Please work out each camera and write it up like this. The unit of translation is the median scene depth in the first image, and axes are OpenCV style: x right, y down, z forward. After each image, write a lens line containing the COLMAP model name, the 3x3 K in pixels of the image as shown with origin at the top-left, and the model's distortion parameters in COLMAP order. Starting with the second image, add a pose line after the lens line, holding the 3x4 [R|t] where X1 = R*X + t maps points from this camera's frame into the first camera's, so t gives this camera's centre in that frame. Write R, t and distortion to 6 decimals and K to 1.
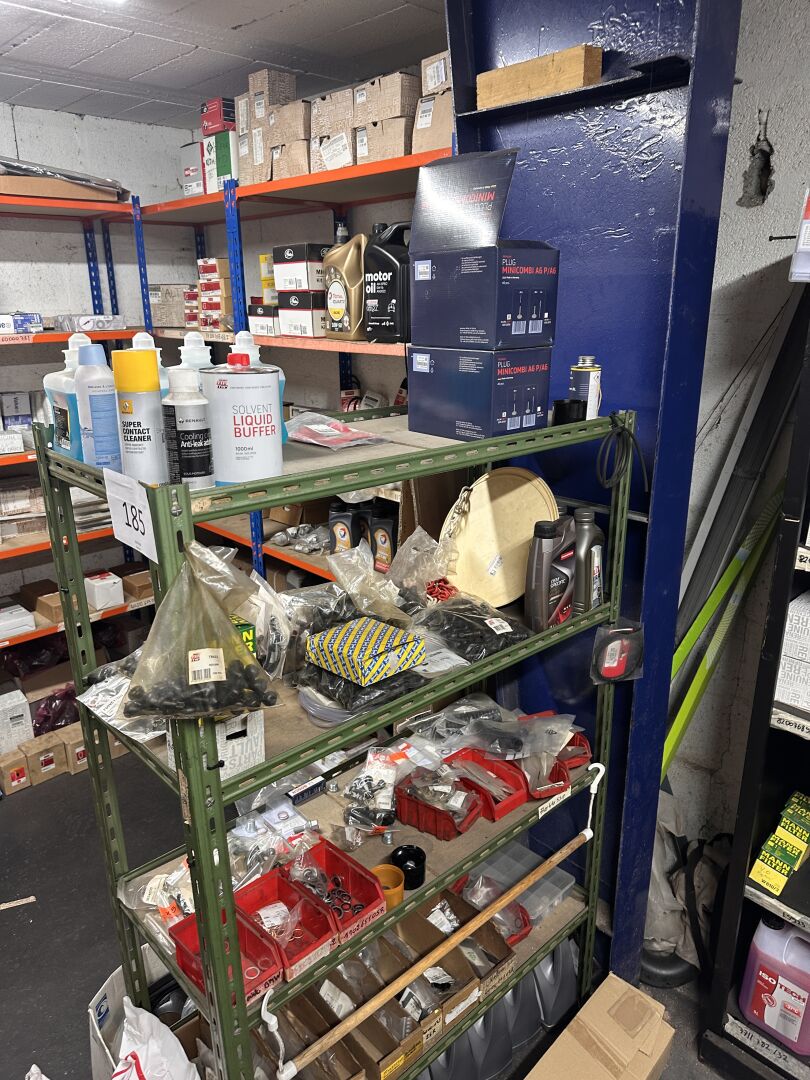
lens RADIAL K [[750.1, 0, 405.0], [0, 750.1, 540.0], [0, 0, 1]] dist [0.012141, -0.003900]
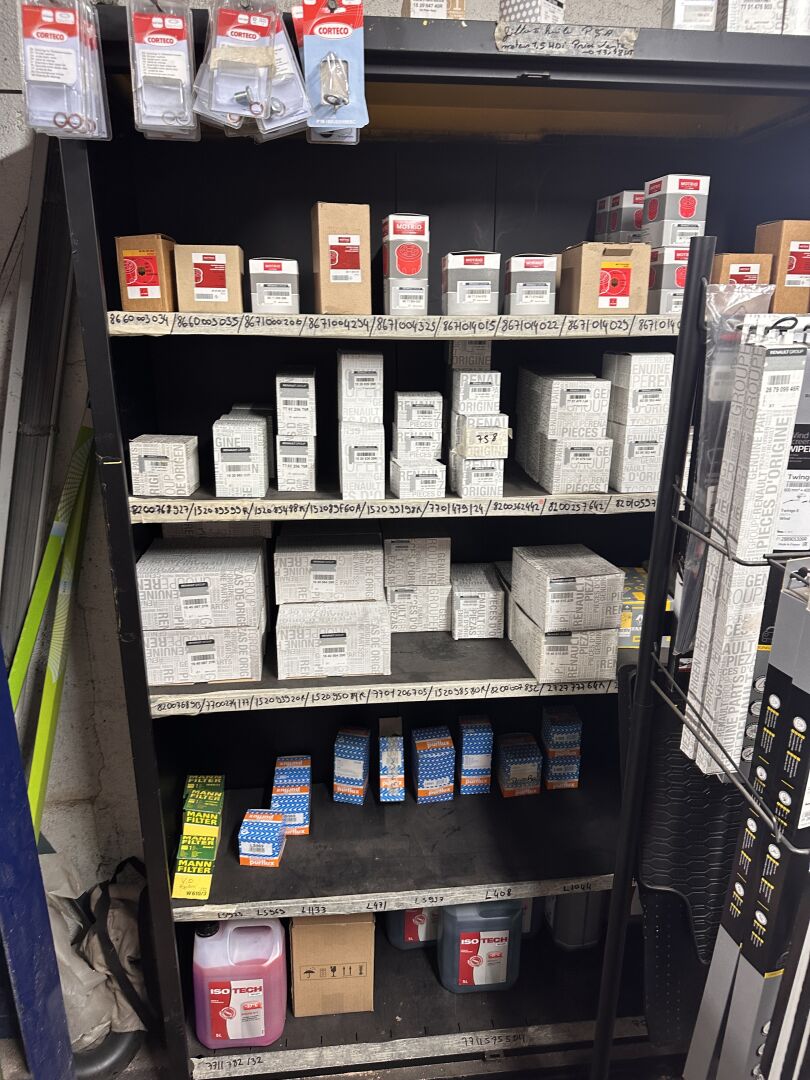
lens RADIAL K [[760.6, 0, 405.0], [0, 760.6, 540.0], [0, 0, 1]] dist [0.000212, -0.004872]
pose [[0.611370, -0.224165, 0.758932, 0.066125], [0.231705, 0.967717, 0.099181, 0.039729], [-0.756664, 0.115212, 0.643573, 0.231651]]
